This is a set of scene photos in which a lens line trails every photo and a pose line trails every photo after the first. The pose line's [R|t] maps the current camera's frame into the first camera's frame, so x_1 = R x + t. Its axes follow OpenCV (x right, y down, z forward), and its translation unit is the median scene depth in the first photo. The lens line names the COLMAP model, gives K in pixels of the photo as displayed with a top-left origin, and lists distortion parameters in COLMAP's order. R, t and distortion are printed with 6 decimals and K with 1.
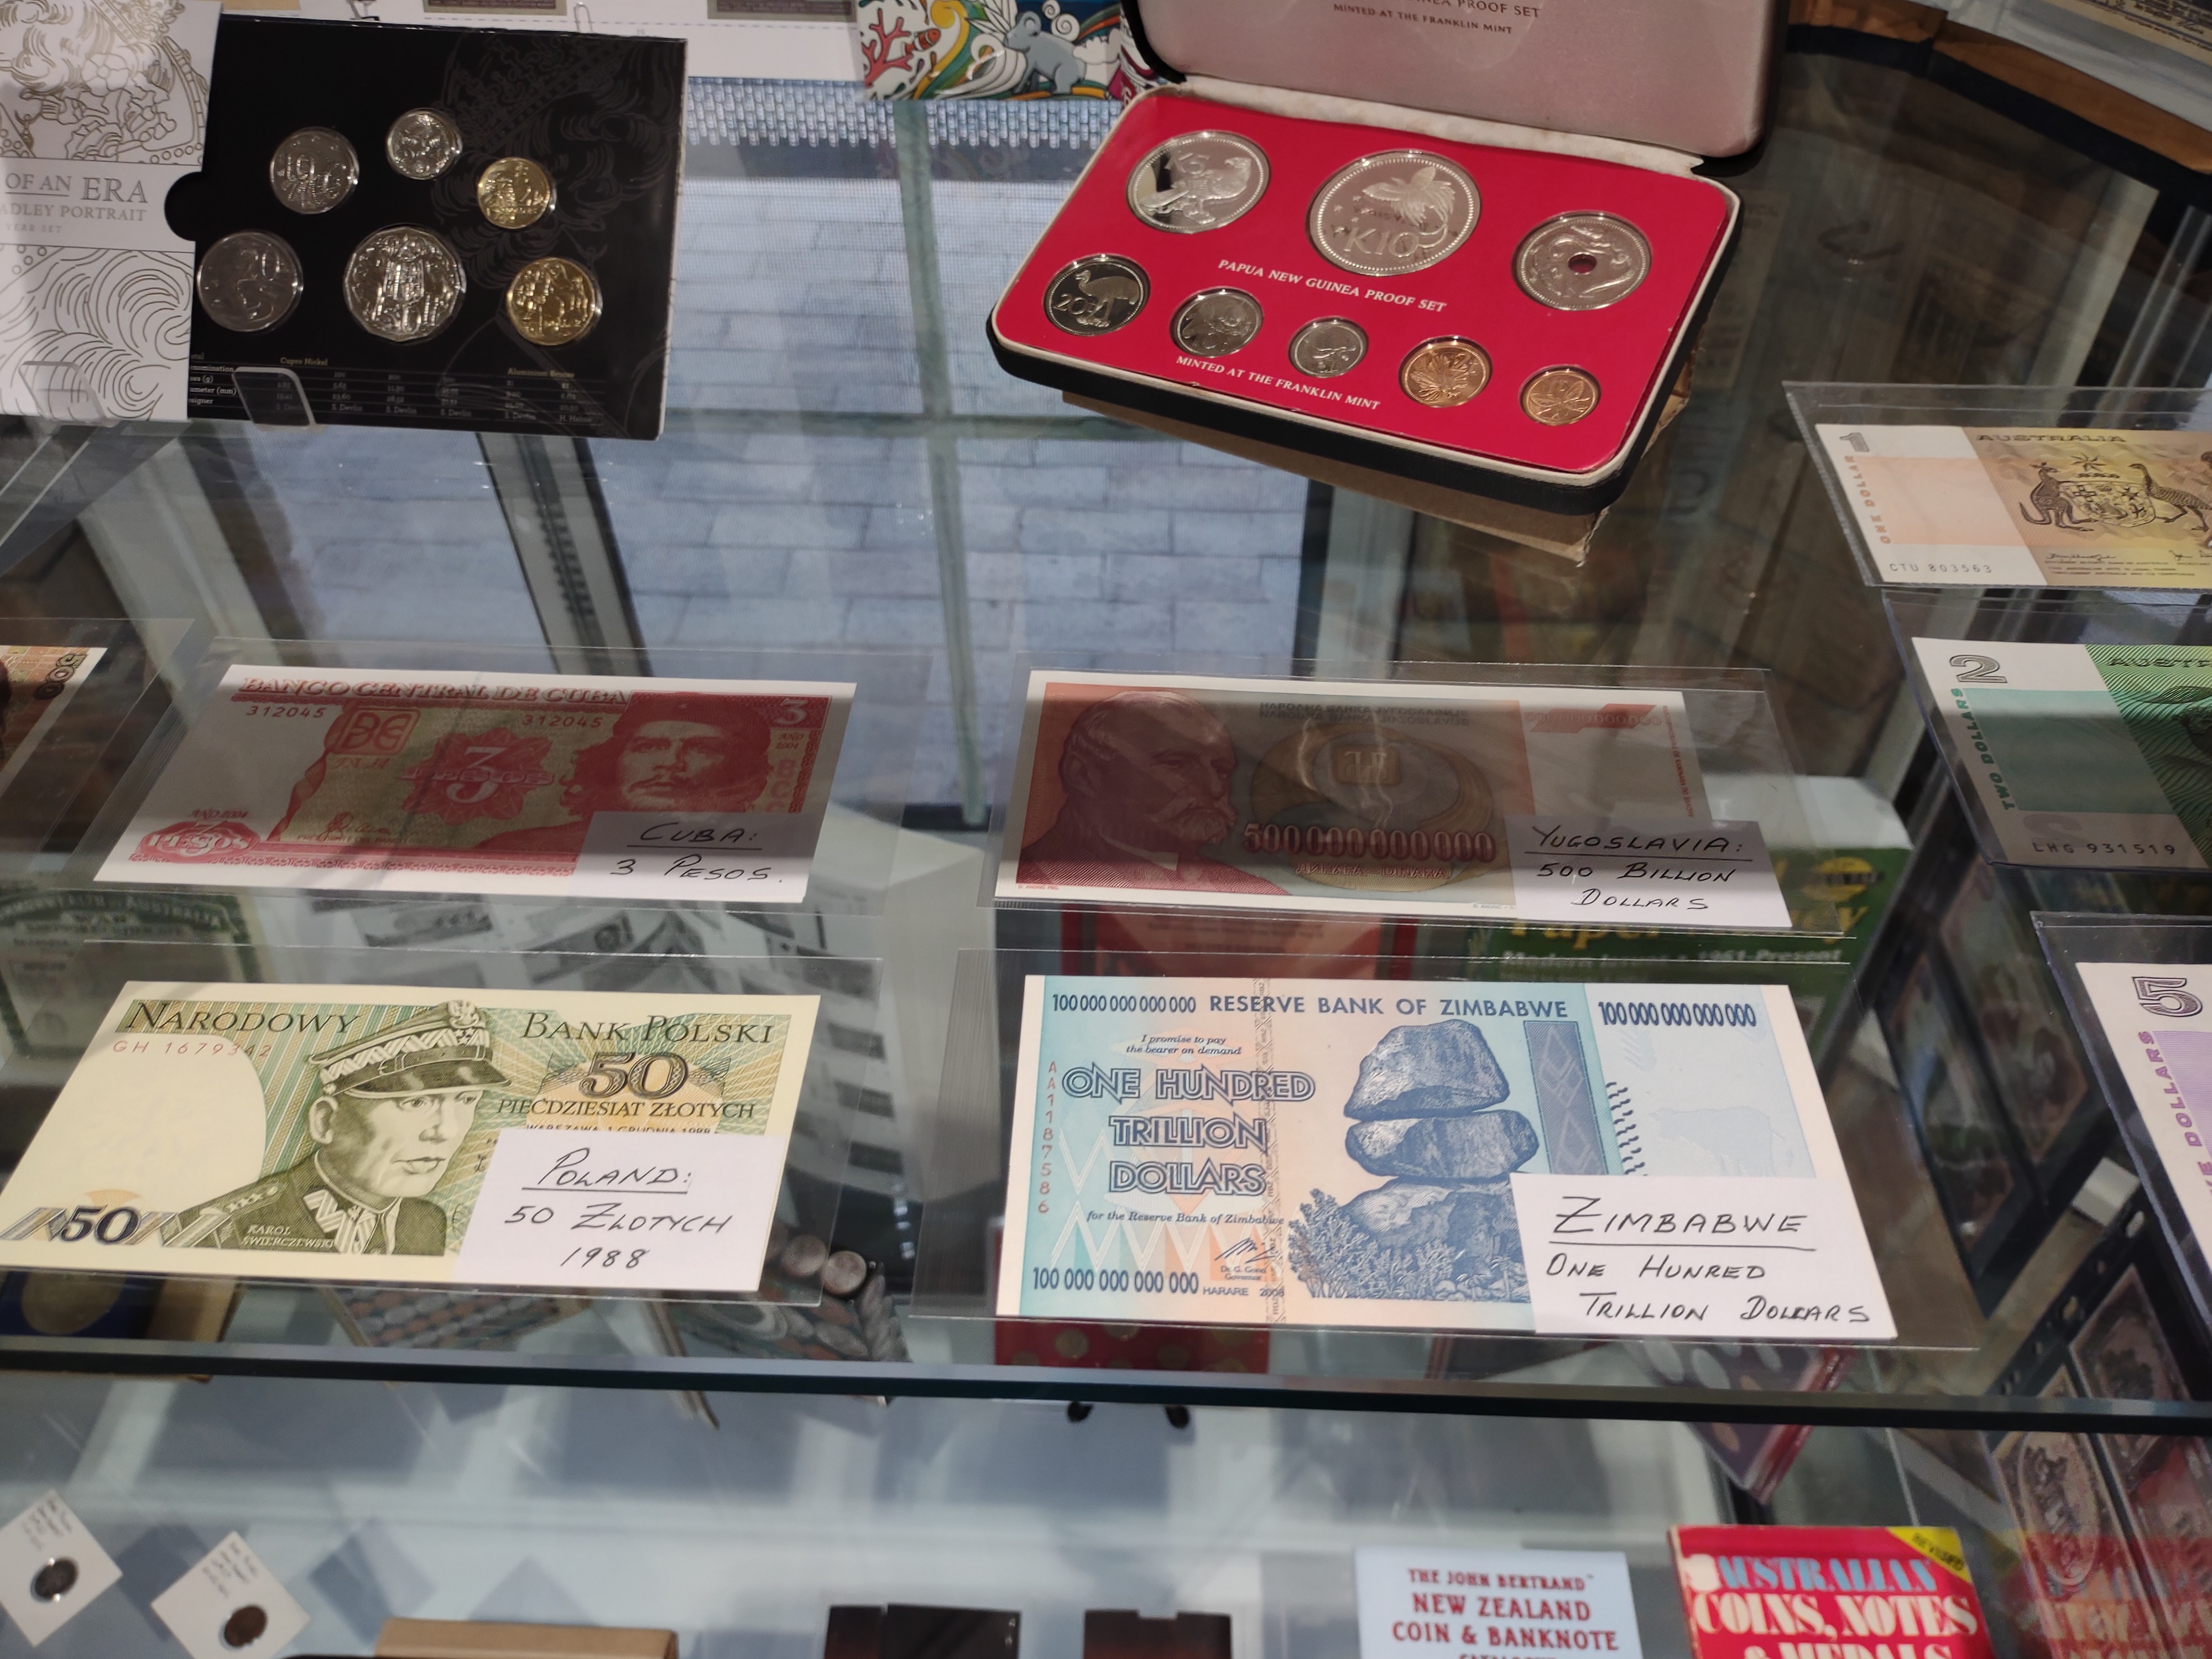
lens RADIAL K [[1686.8, 0, 1106.0], [0, 1686.8, 829.5], [0, 0, 1]] dist [0.057812, -0.096864]
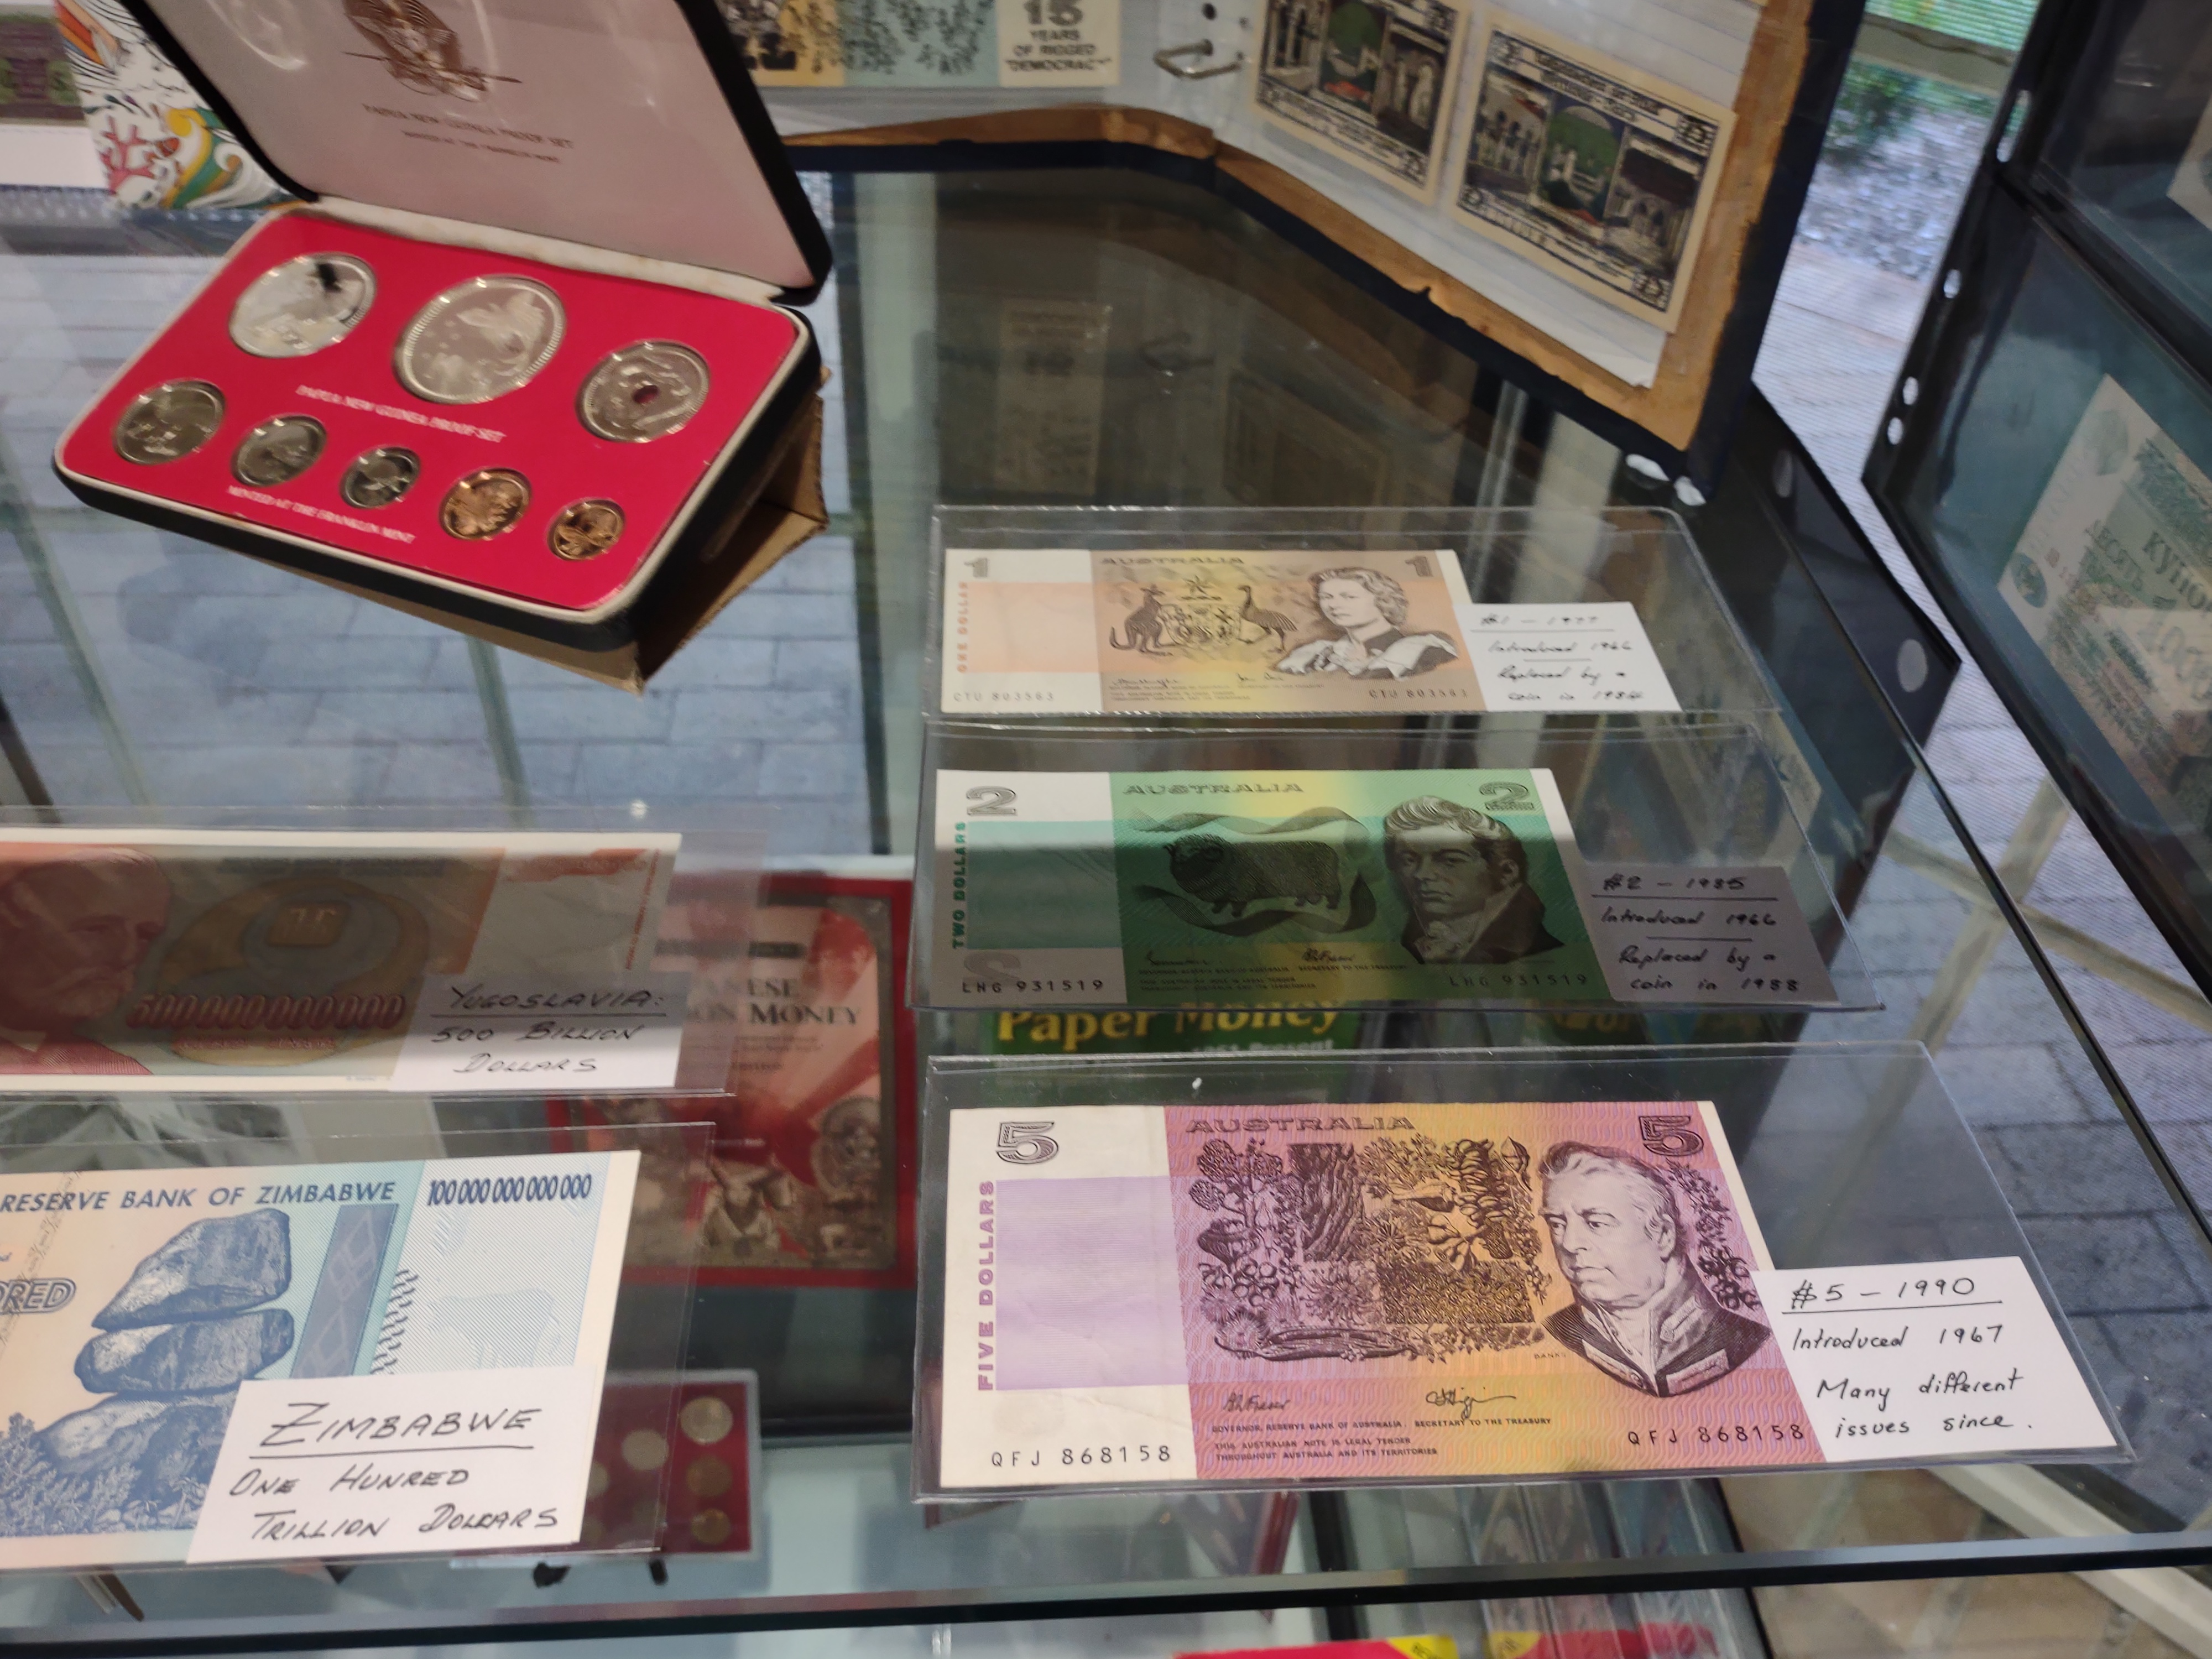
lens RADIAL K [[1730.8, 0, 1081.9], [0, 1730.8, 823.7], [0, 0, 1]] dist [0.036669, -0.063476]
pose [[0.993580, -0.029965, 0.109091, 0.553423], [0.035327, 0.998243, -0.047562, -0.038313], [-0.107474, 0.051111, 0.992893, -0.014331]]
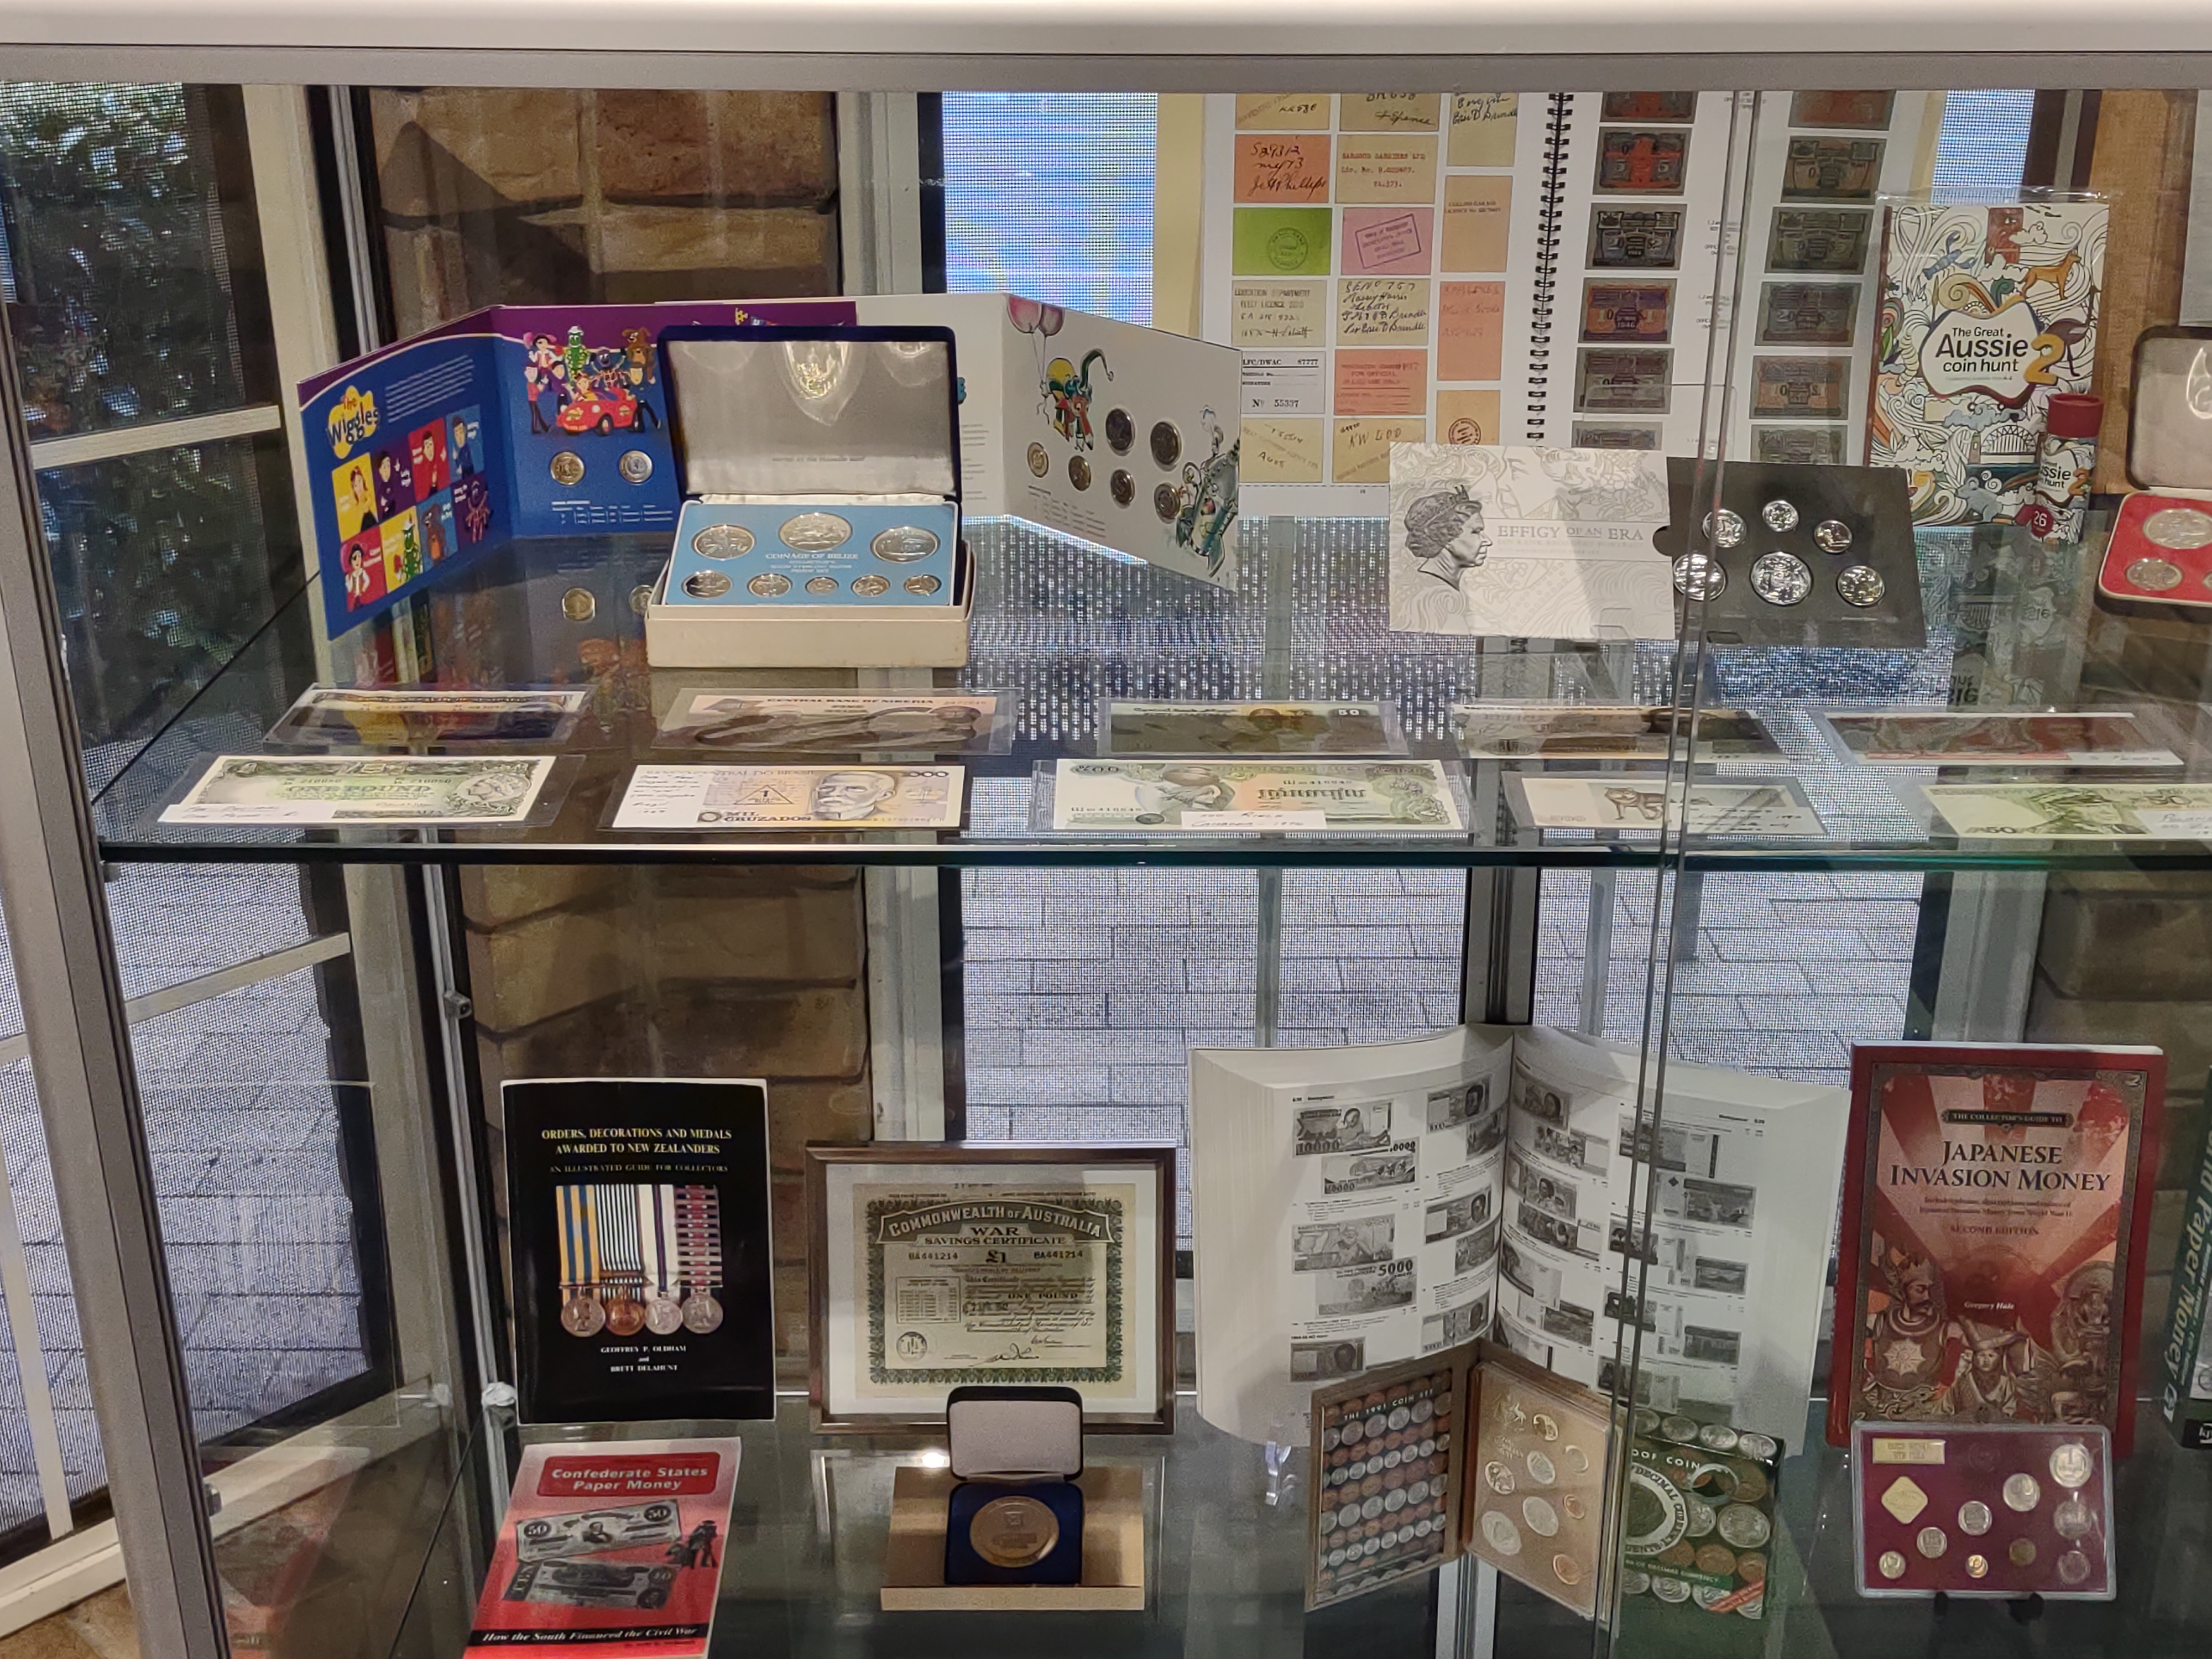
lens RADIAL K [[2452.1, 0, 1106.0], [0, 2452.1, 829.5], [0, 0, 1]] dist [0.060897, -0.176124]
pose [[0.999489, -0.006930, 0.031205, -1.884451], [0.018484, 0.921758, -0.387326, 1.490434], [-0.026079, 0.387705, 0.921415, -2.120273]]
